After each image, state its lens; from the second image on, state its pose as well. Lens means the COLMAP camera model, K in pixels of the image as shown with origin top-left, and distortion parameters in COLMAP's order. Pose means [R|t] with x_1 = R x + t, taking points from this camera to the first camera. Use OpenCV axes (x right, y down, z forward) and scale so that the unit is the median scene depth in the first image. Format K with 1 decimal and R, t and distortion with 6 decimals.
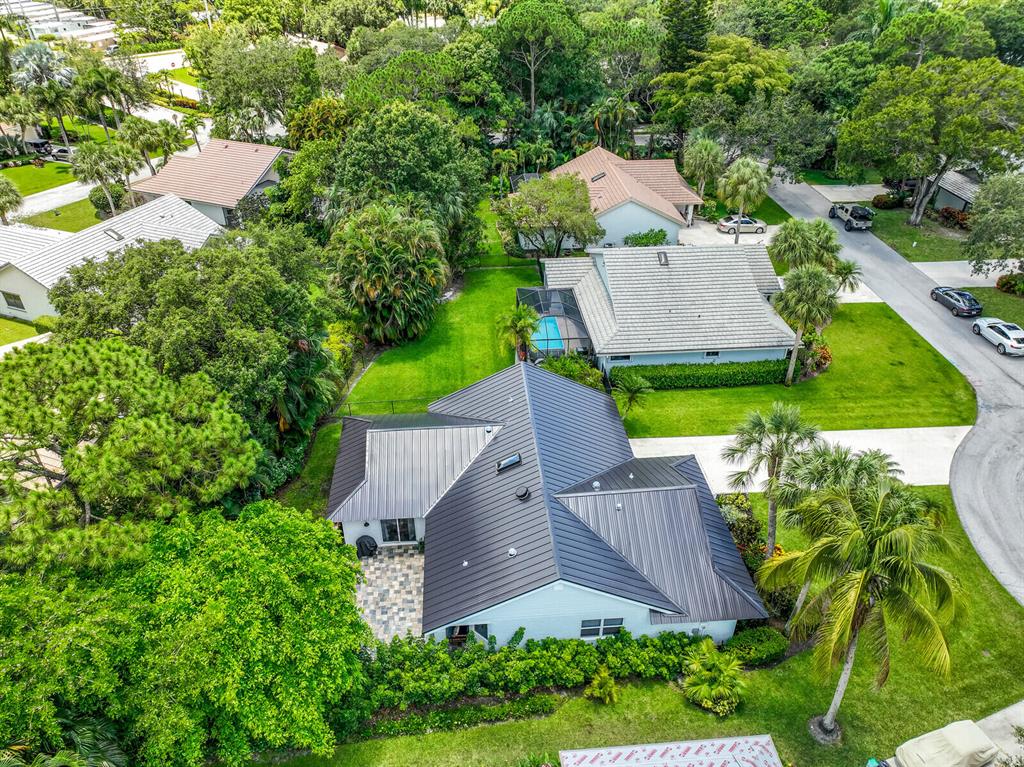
lens RADIAL K [[724.2, 0, 509.5], [0, 724.2, 378.0], [0, 0, 1]] dist [0.002963, -0.002489]
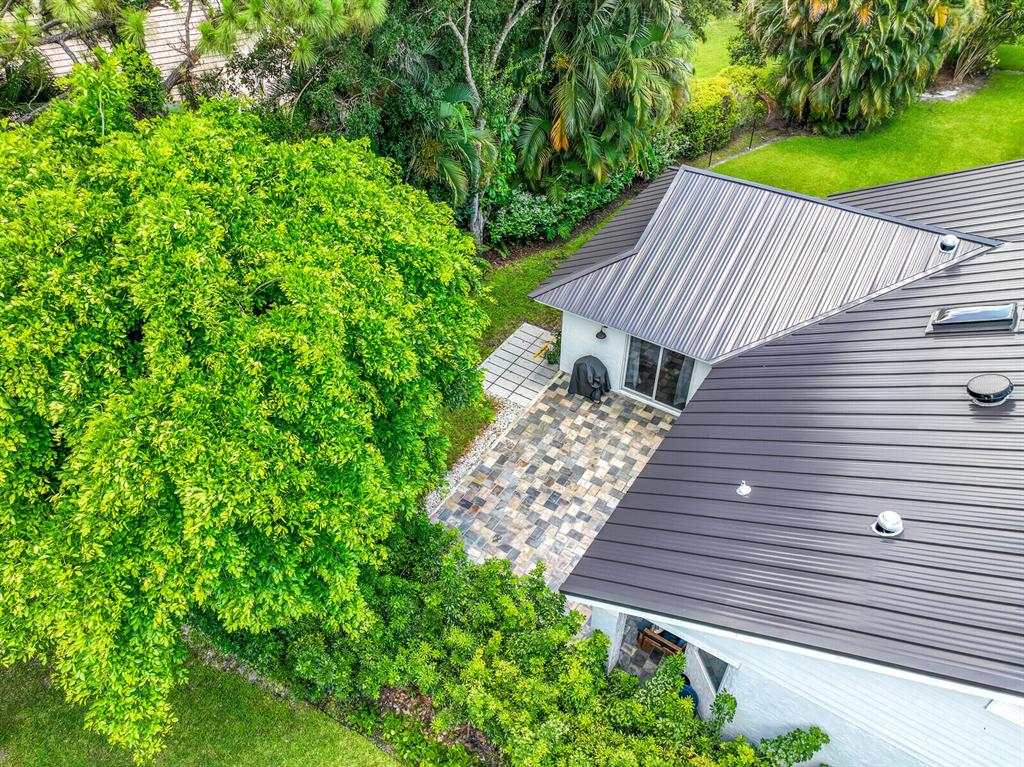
lens RADIAL K [[724.2, 0, 509.5], [0, 724.2, 378.0], [0, 0, 1]] dist [0.002963, -0.002489]
pose [[0.791521, 0.396101, -0.465402, -0.004441], [-0.332244, 0.918057, 0.216298, 0.140762], [0.512942, -0.016578, 0.858263, 0.533868]]
